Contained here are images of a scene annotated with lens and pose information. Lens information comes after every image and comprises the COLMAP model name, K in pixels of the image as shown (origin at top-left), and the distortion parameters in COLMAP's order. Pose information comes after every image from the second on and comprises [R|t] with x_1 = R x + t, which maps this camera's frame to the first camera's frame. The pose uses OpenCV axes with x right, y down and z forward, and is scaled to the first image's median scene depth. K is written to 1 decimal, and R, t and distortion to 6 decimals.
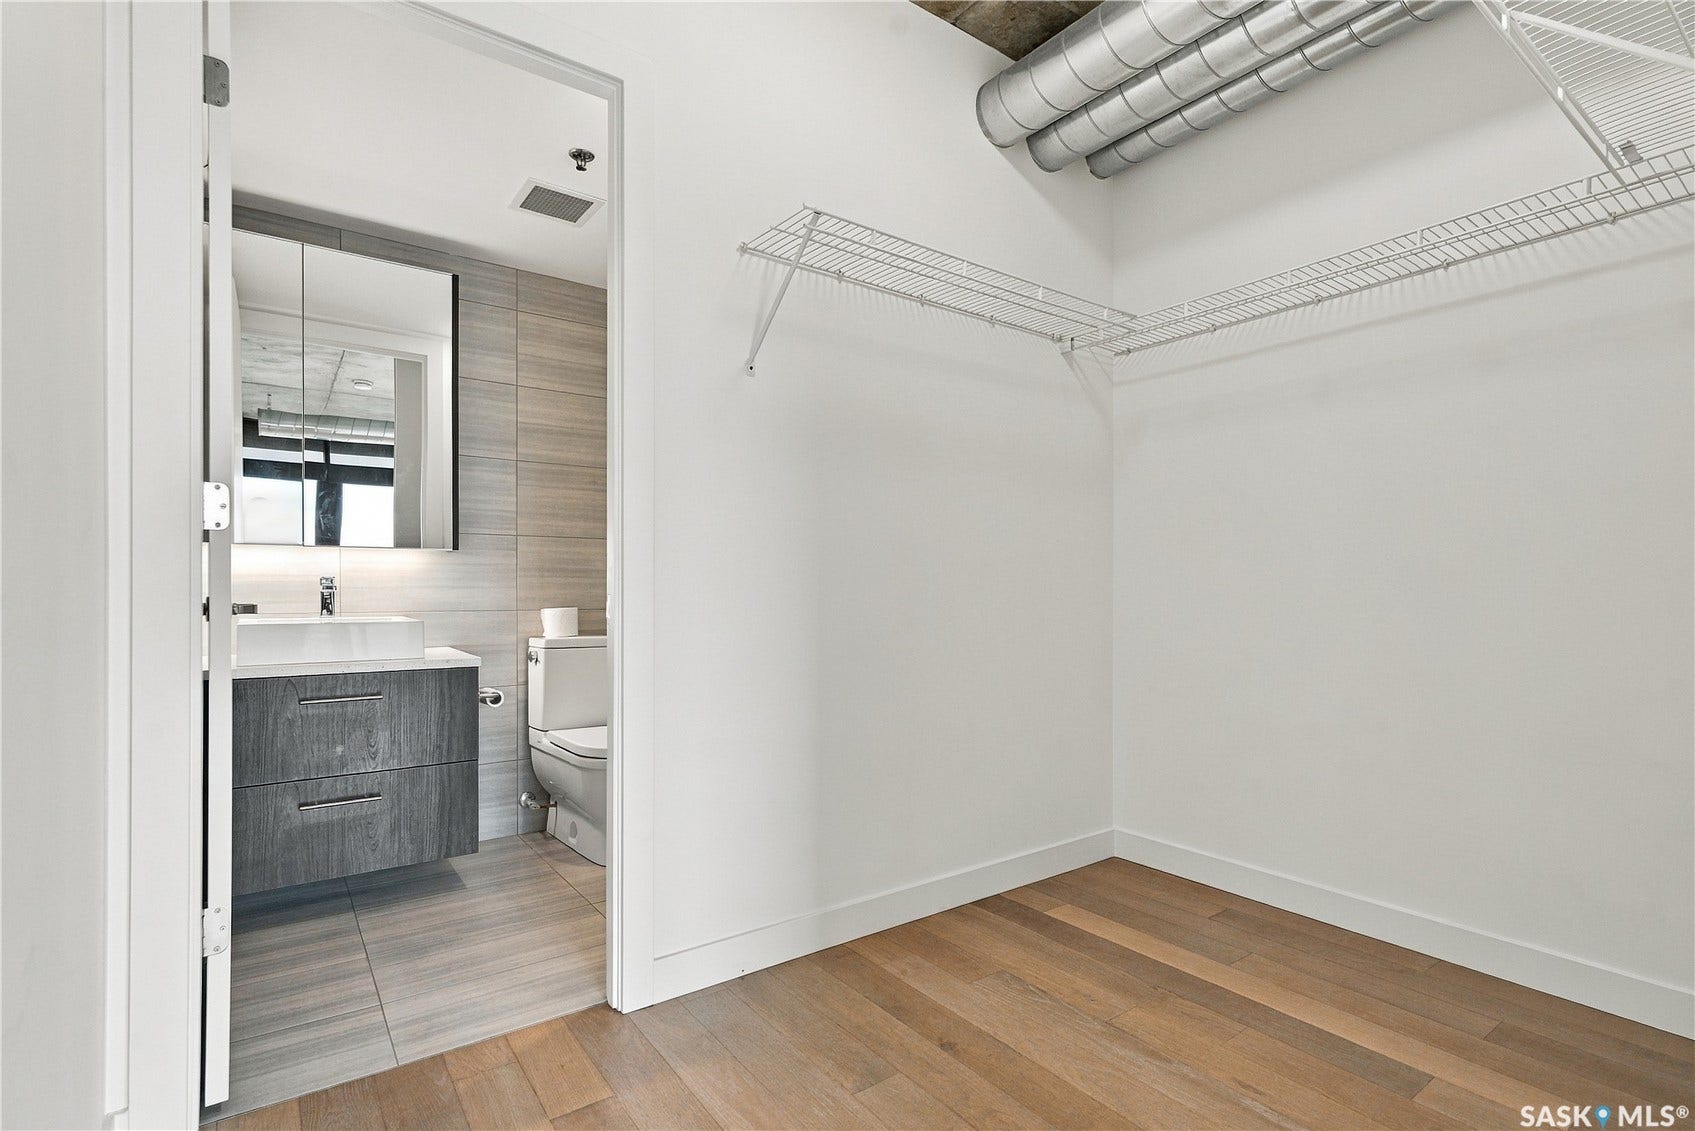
lens RADIAL K [[778.0, 0, 819.6], [0, 778.0, 594.5], [0, 0, 1]] dist [0.001318, 0.003207]
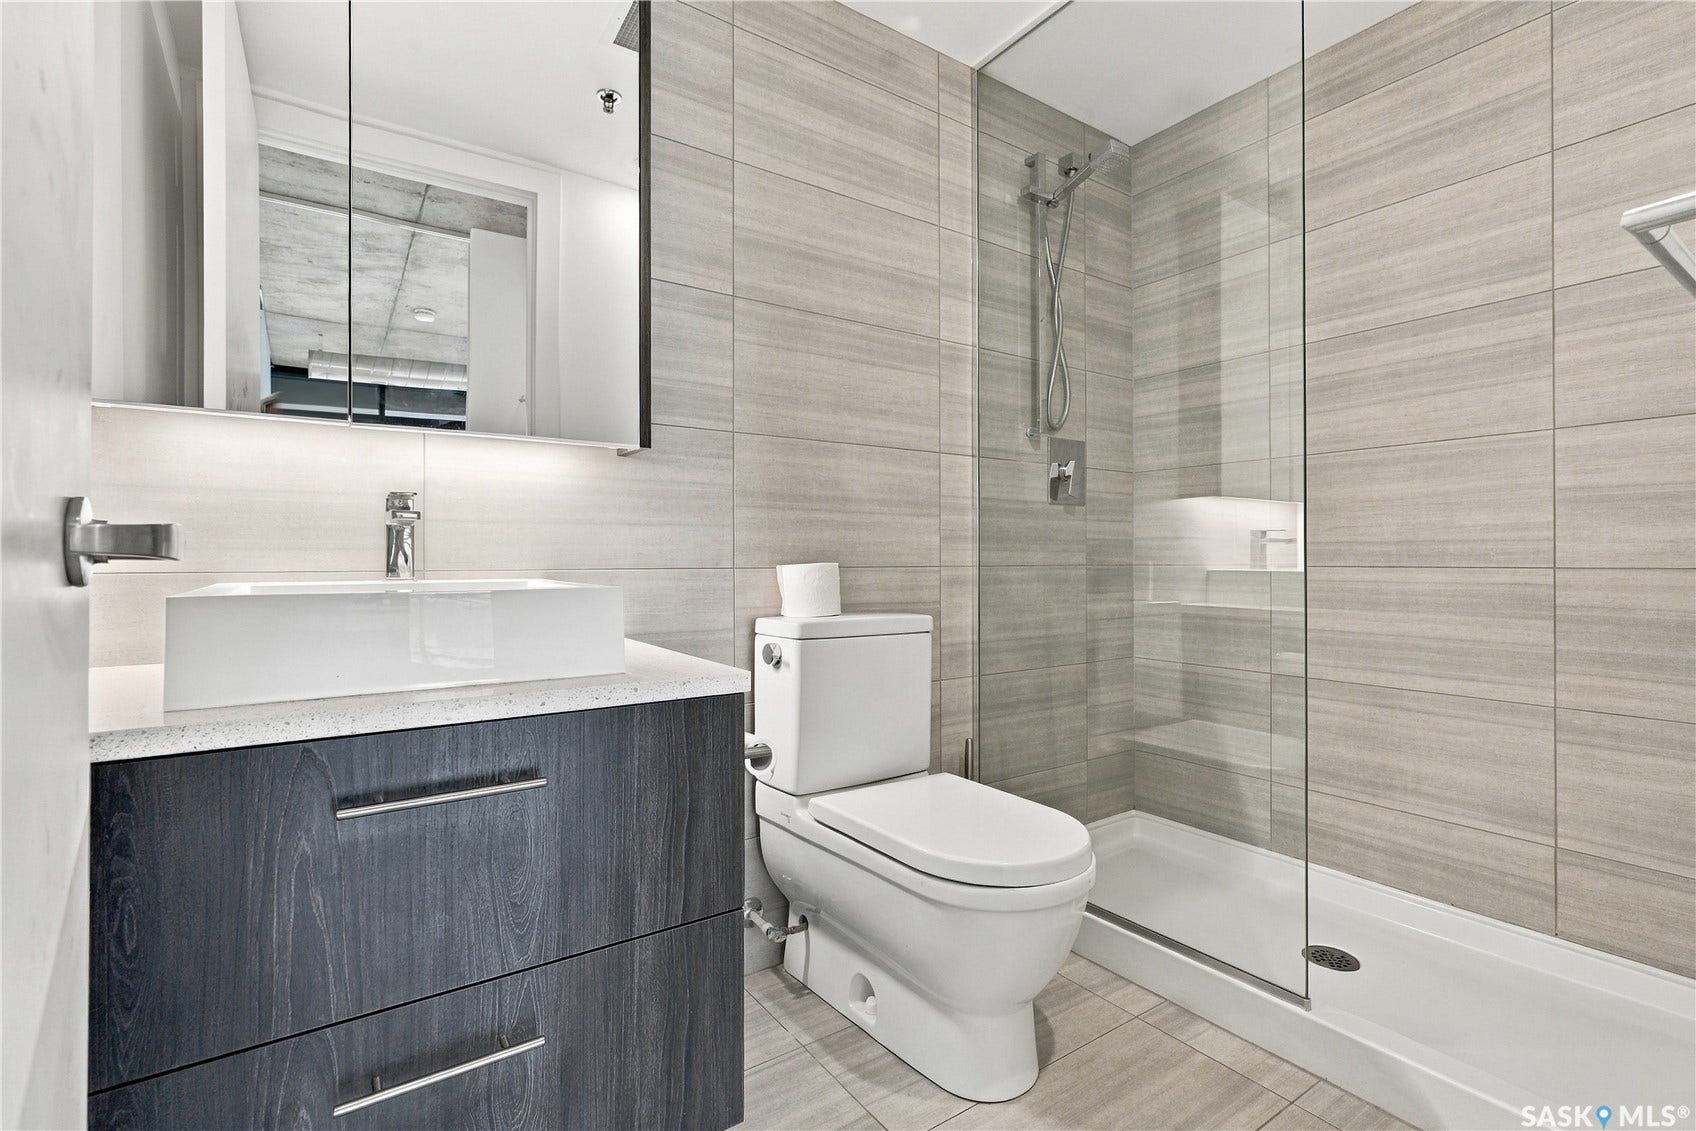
lens RADIAL K [[778.4, 0, 848.7], [0, 778.4, 563.8], [0, 0, 1]] dist [0.001318, 0.003207]
pose [[0.999721, -0.000038, -0.023614, -0.297745], [0.000118, 0.999994, 0.003393, 0.015393], [0.023614, -0.003395, 0.999715, 0.456967]]
